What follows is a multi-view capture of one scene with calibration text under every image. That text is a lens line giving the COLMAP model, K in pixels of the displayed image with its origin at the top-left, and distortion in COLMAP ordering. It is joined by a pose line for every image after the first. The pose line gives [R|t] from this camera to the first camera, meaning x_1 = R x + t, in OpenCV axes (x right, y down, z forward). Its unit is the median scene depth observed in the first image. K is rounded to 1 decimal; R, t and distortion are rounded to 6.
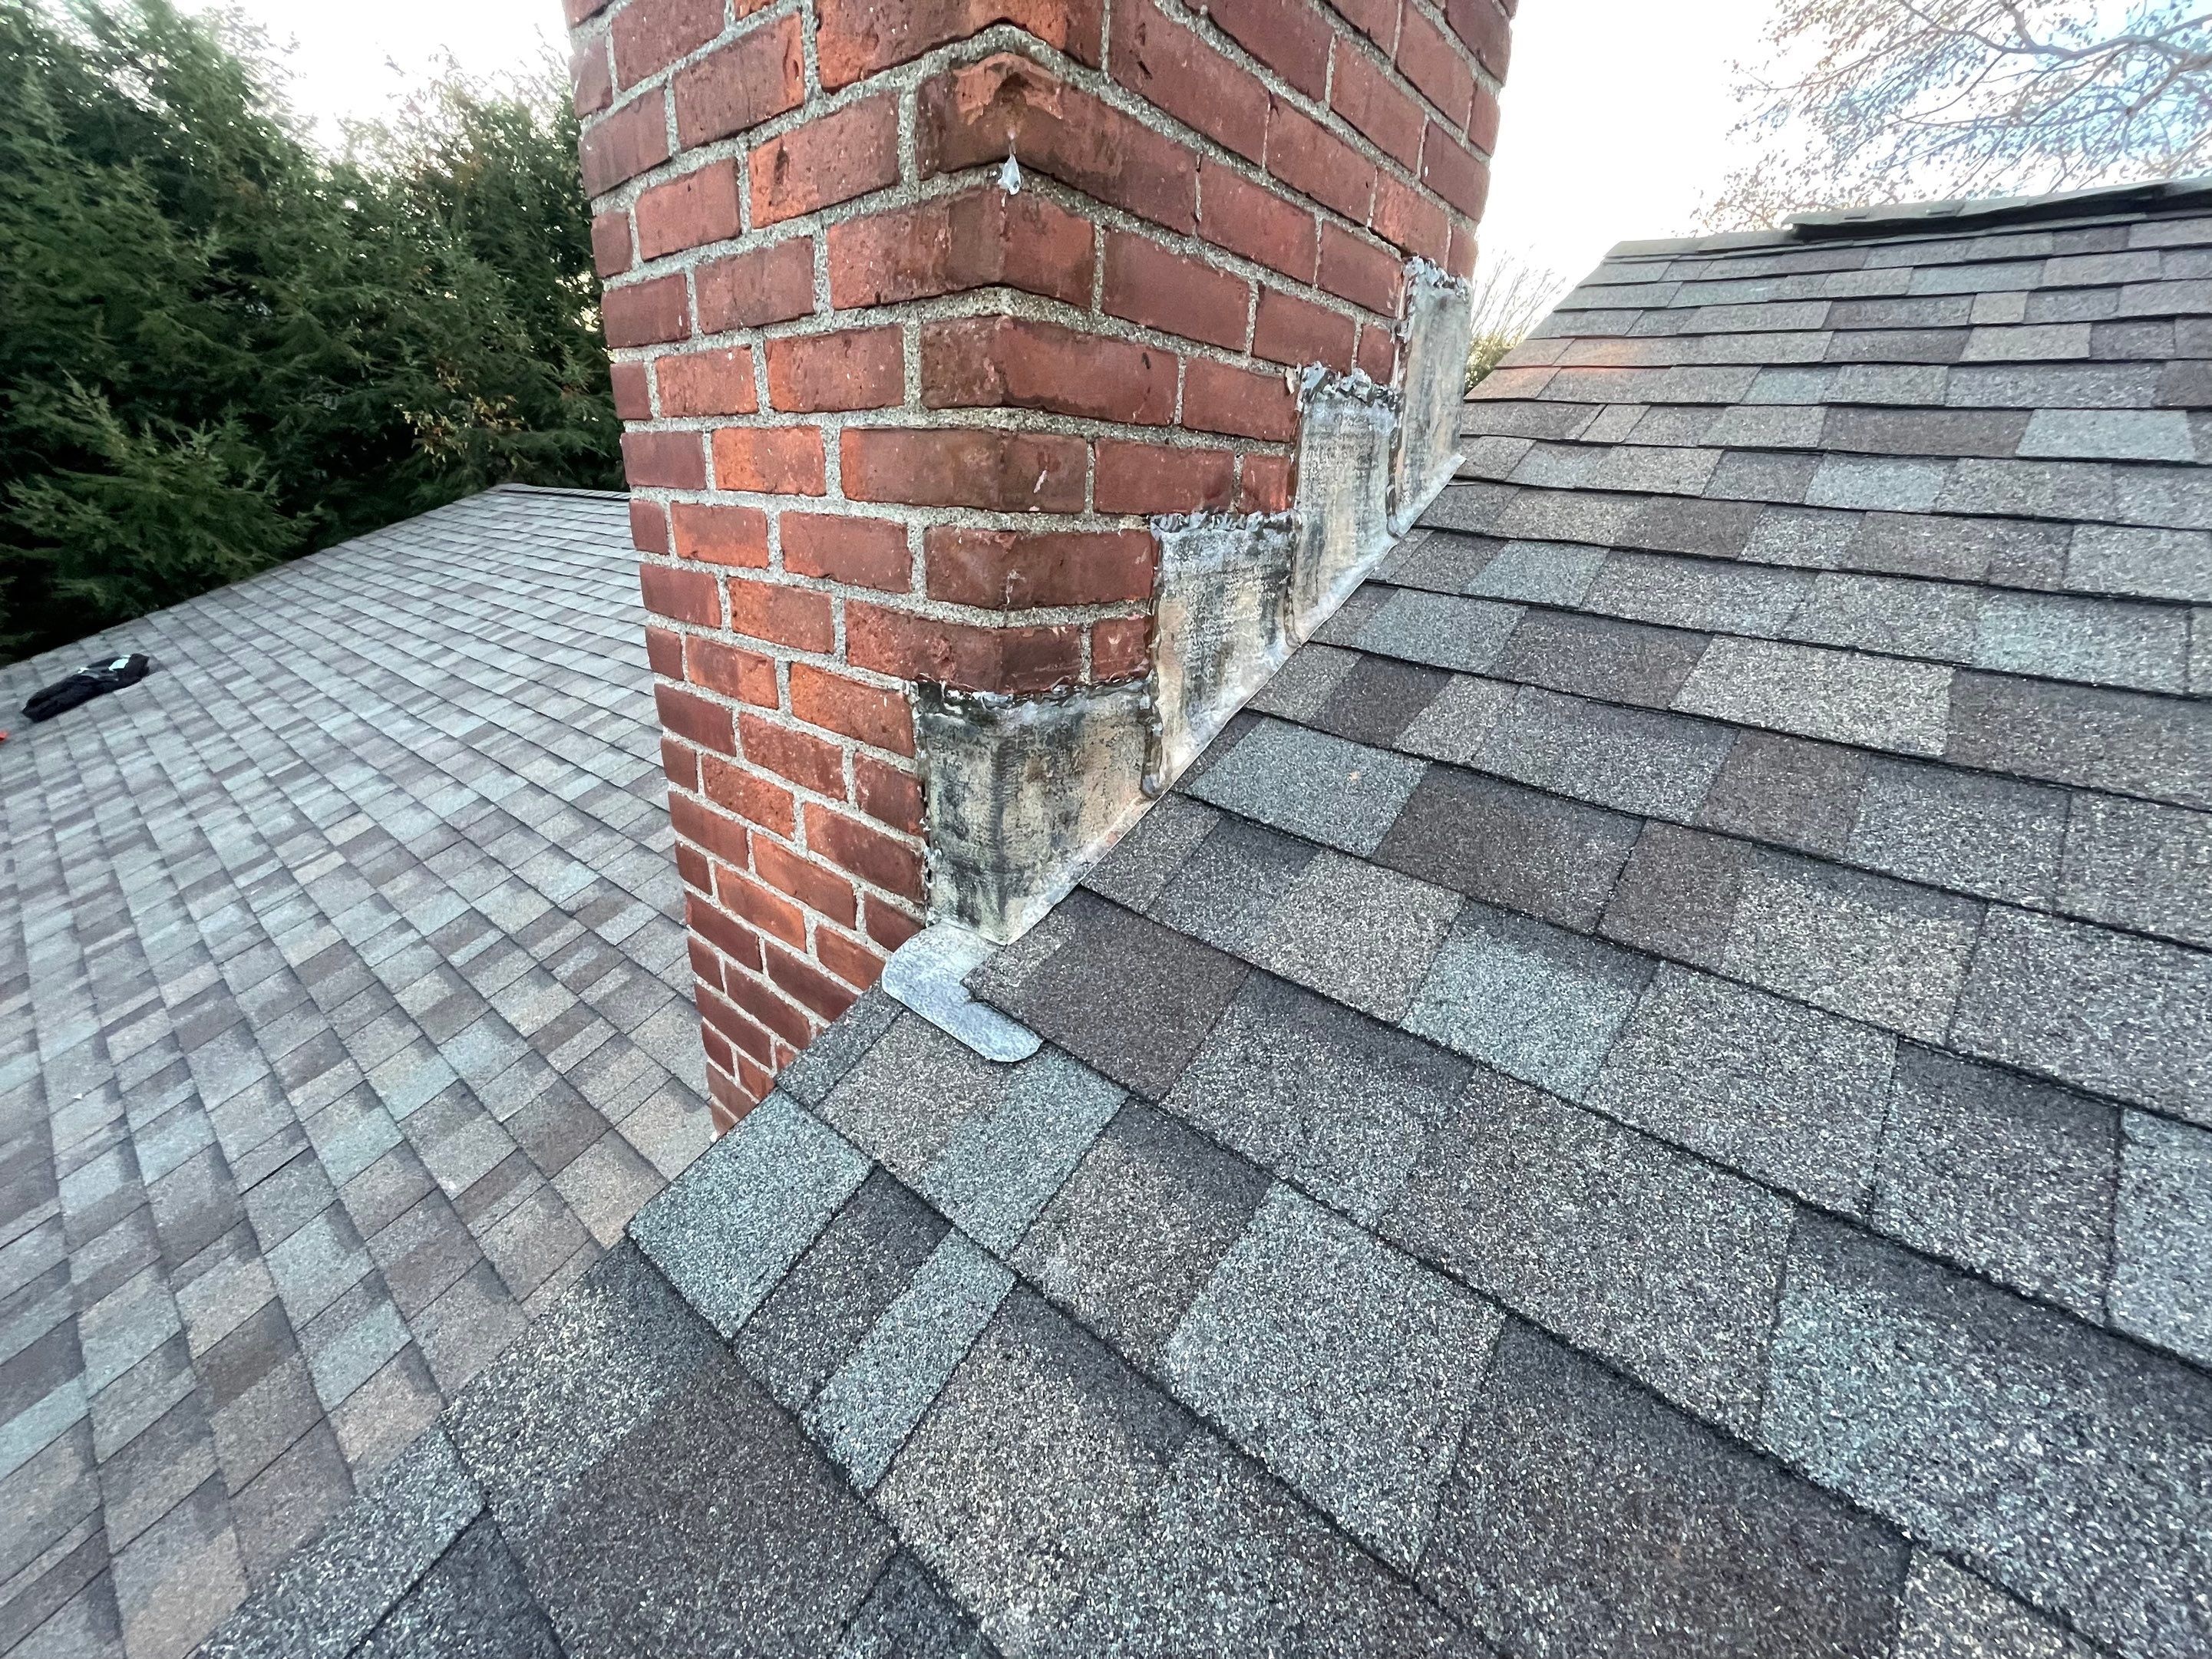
lens RADIAL K [[887.5, 0, 1106.3], [0, 887.5, 827.2], [0, 0, 1]] dist [-0.001919, -0.000962]
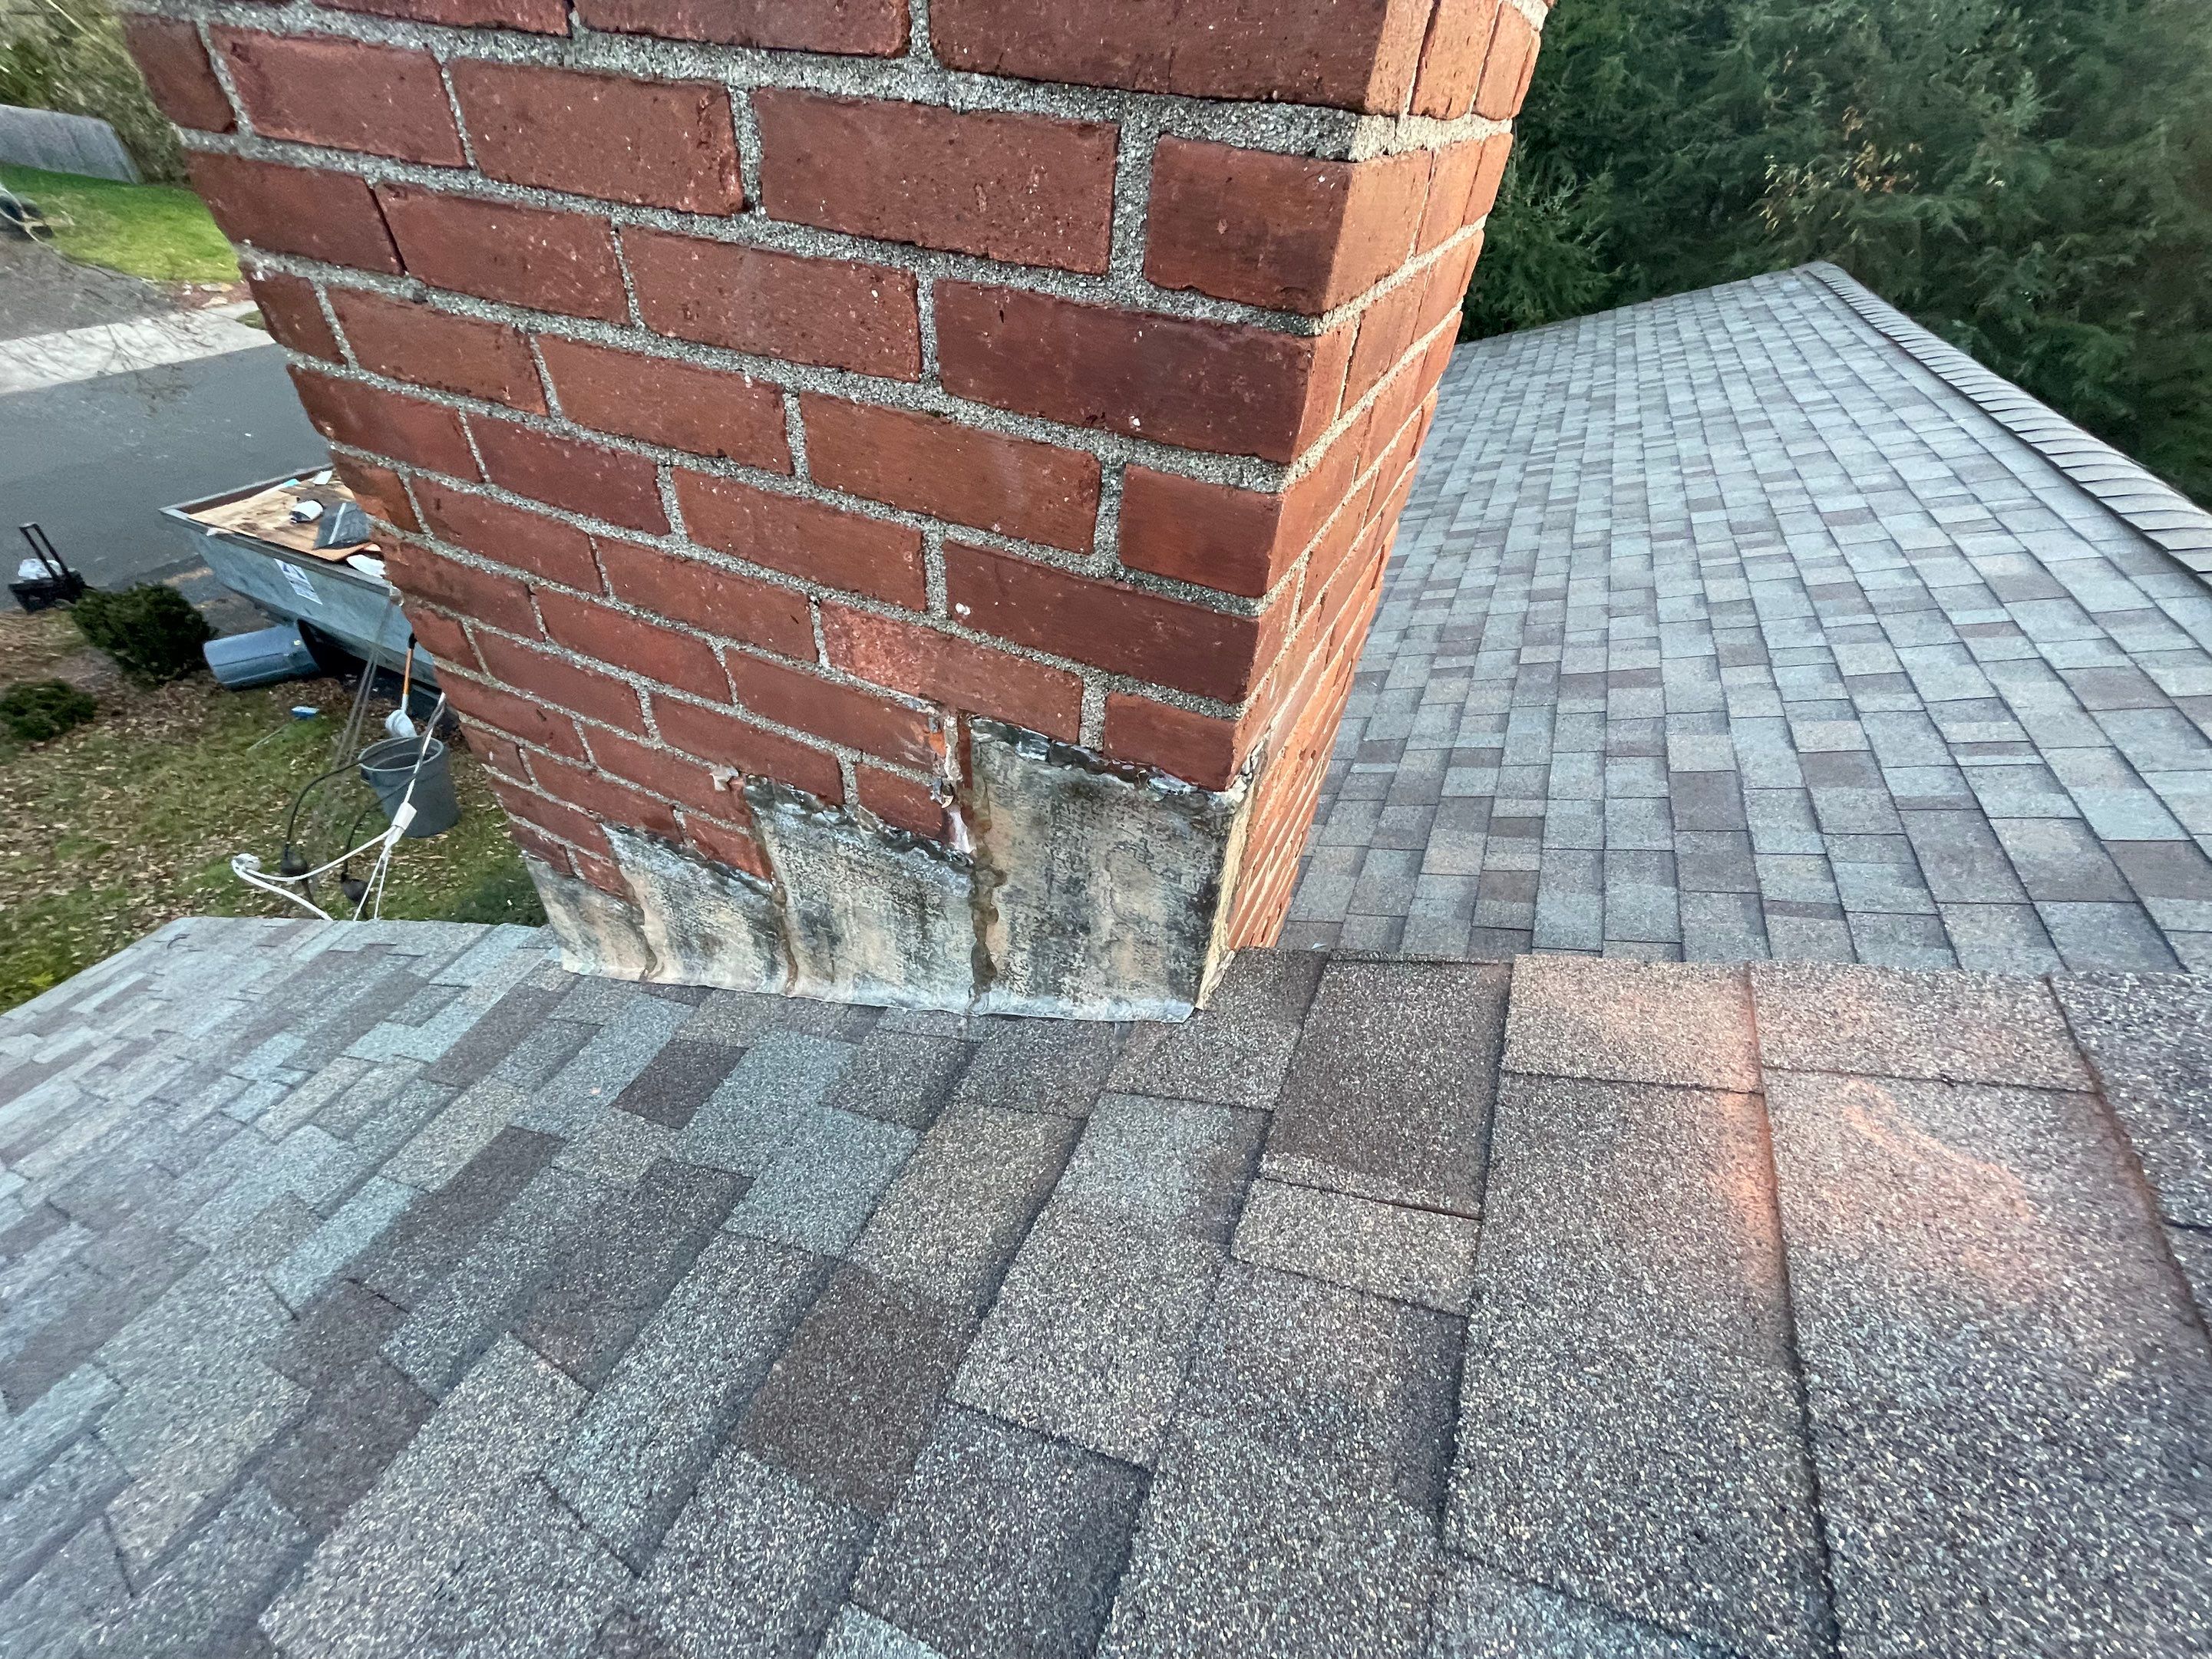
lens RADIAL K [[887.5, 0, 1106.3], [0, 887.5, 827.2], [0, 0, 1]] dist [-0.001919, -0.000962]
pose [[0.264630, 0.611583, -0.745612, 0.963610], [-0.395600, 0.773971, 0.494439, -1.008314], [0.879472, 0.164120, 0.446758, 0.887301]]
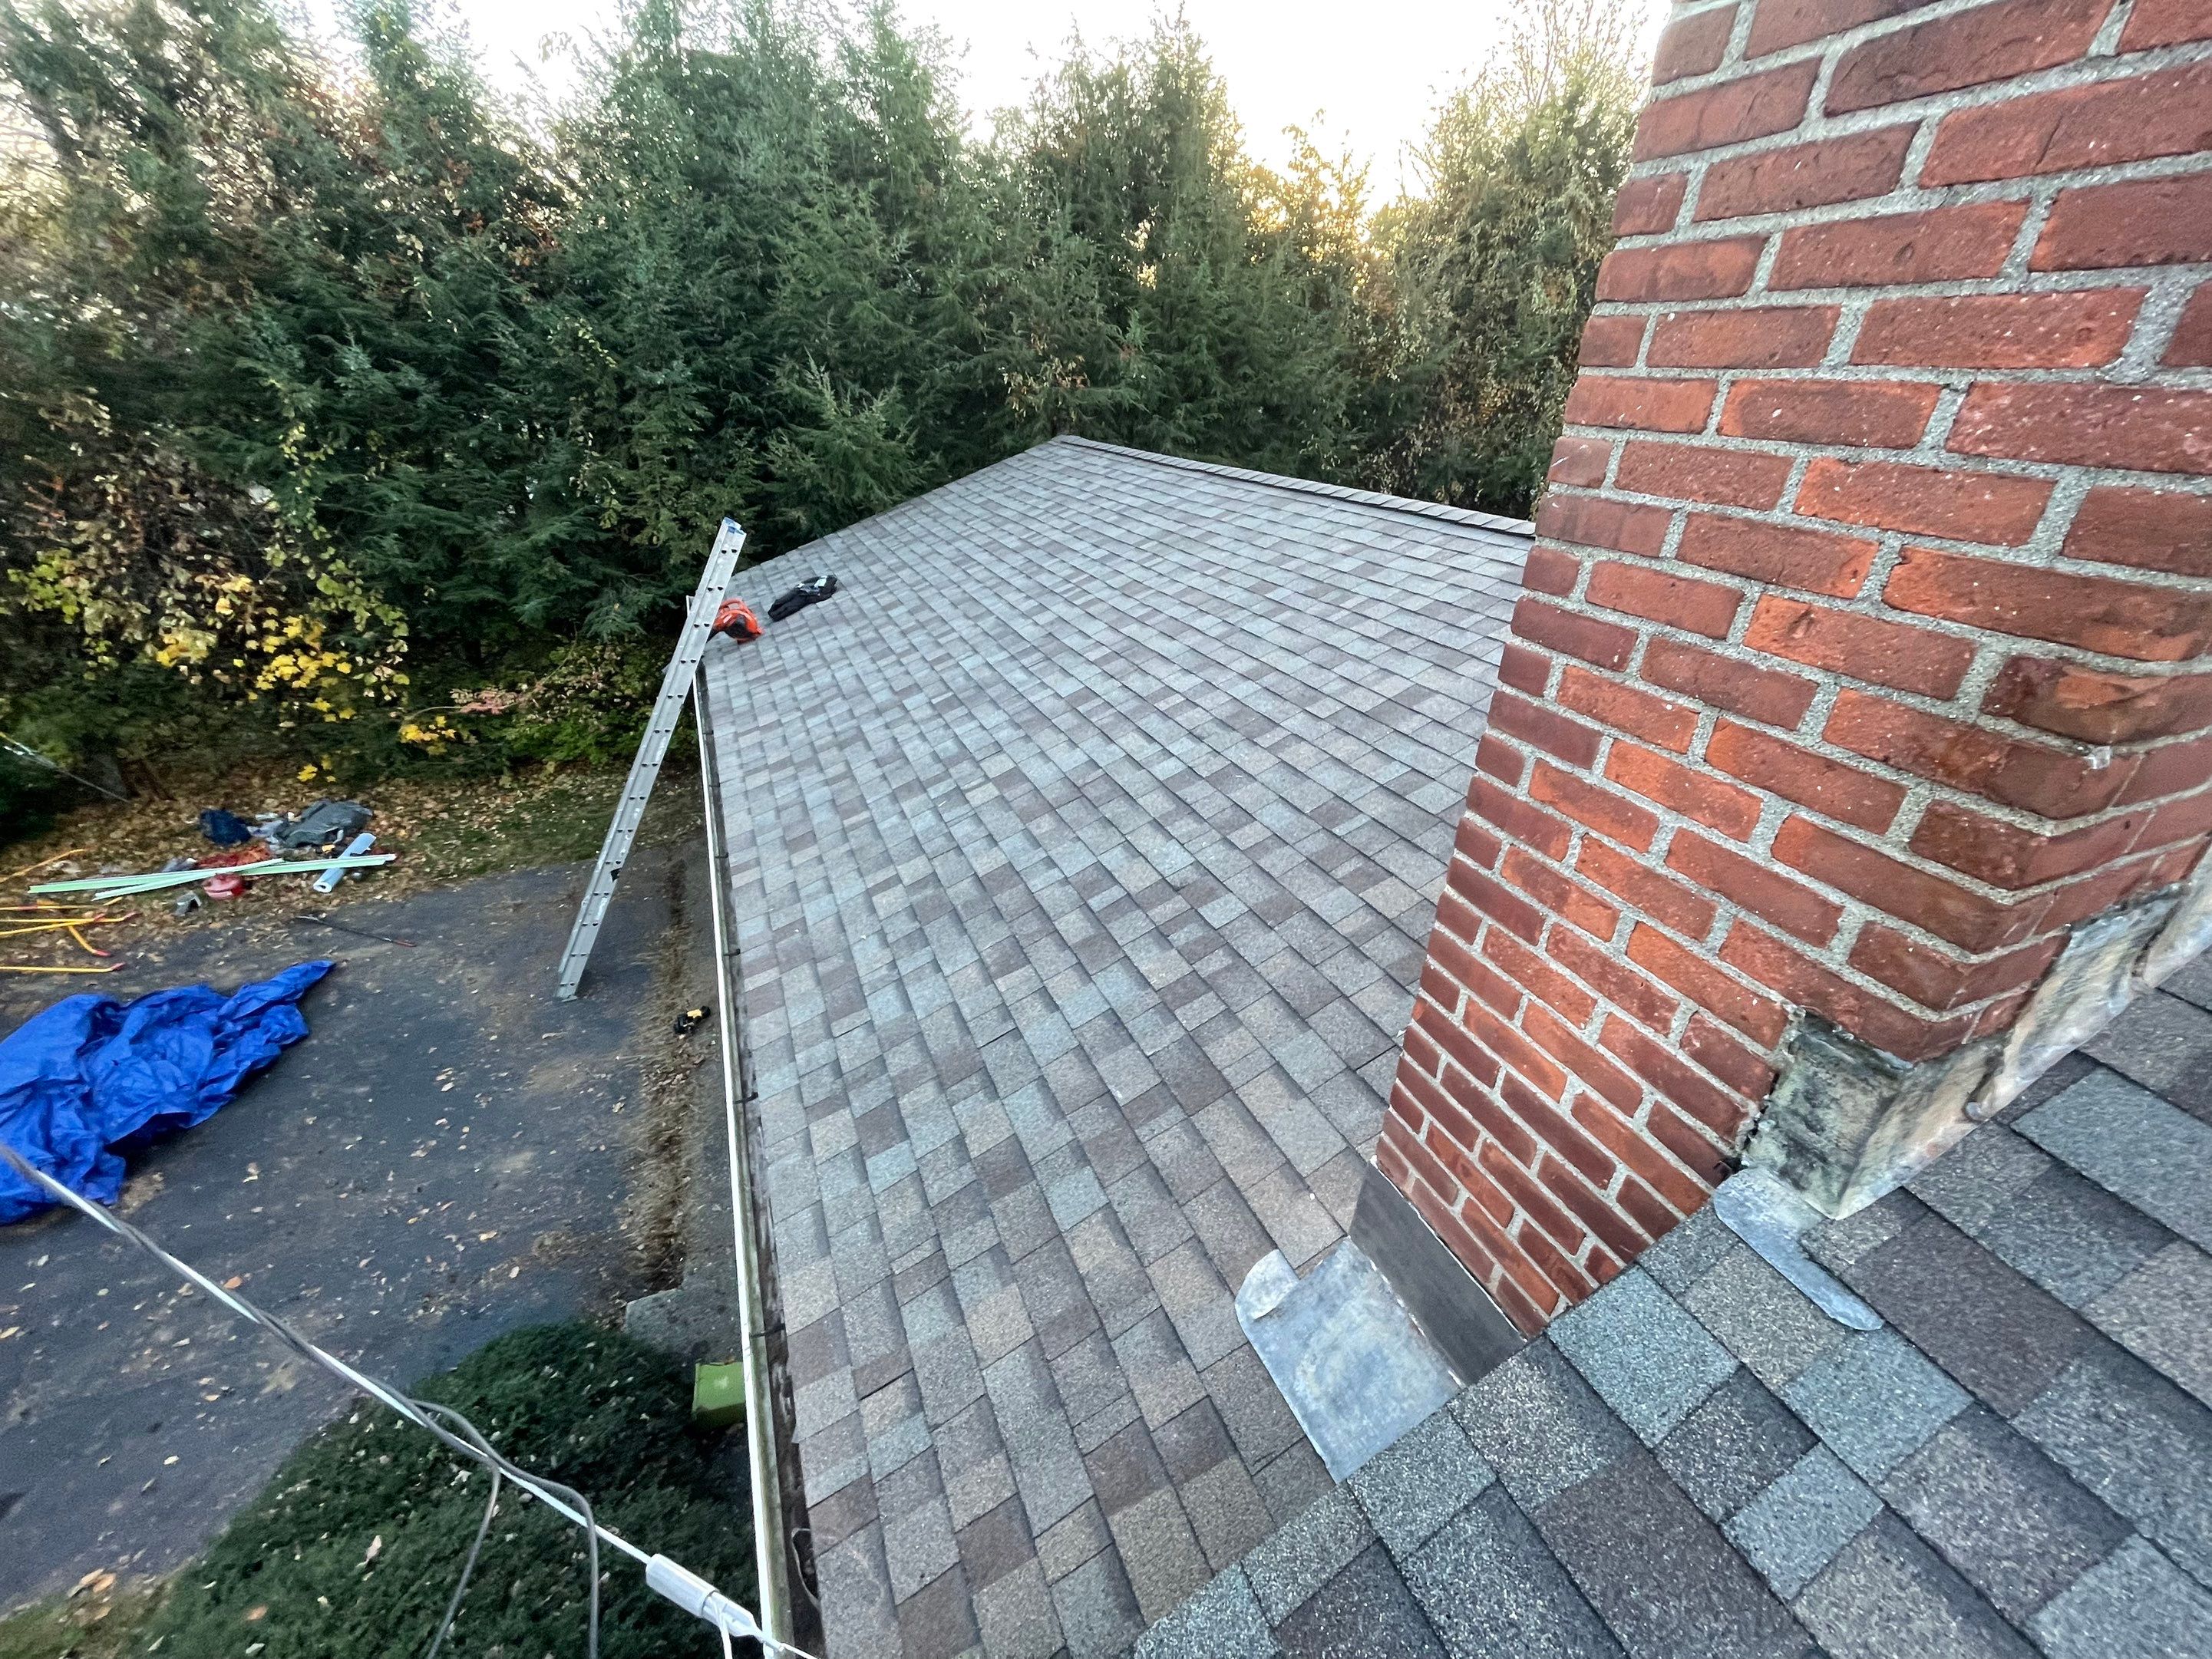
lens RADIAL K [[887.5, 0, 1106.3], [0, 887.5, 827.2], [0, 0, 1]] dist [-0.001919, -0.000962]
pose [[0.894214, 0.204350, -0.398275, -0.541893], [-0.168482, 0.977939, 0.123488, -0.335461], [0.414724, -0.043322, 0.908916, -0.496181]]
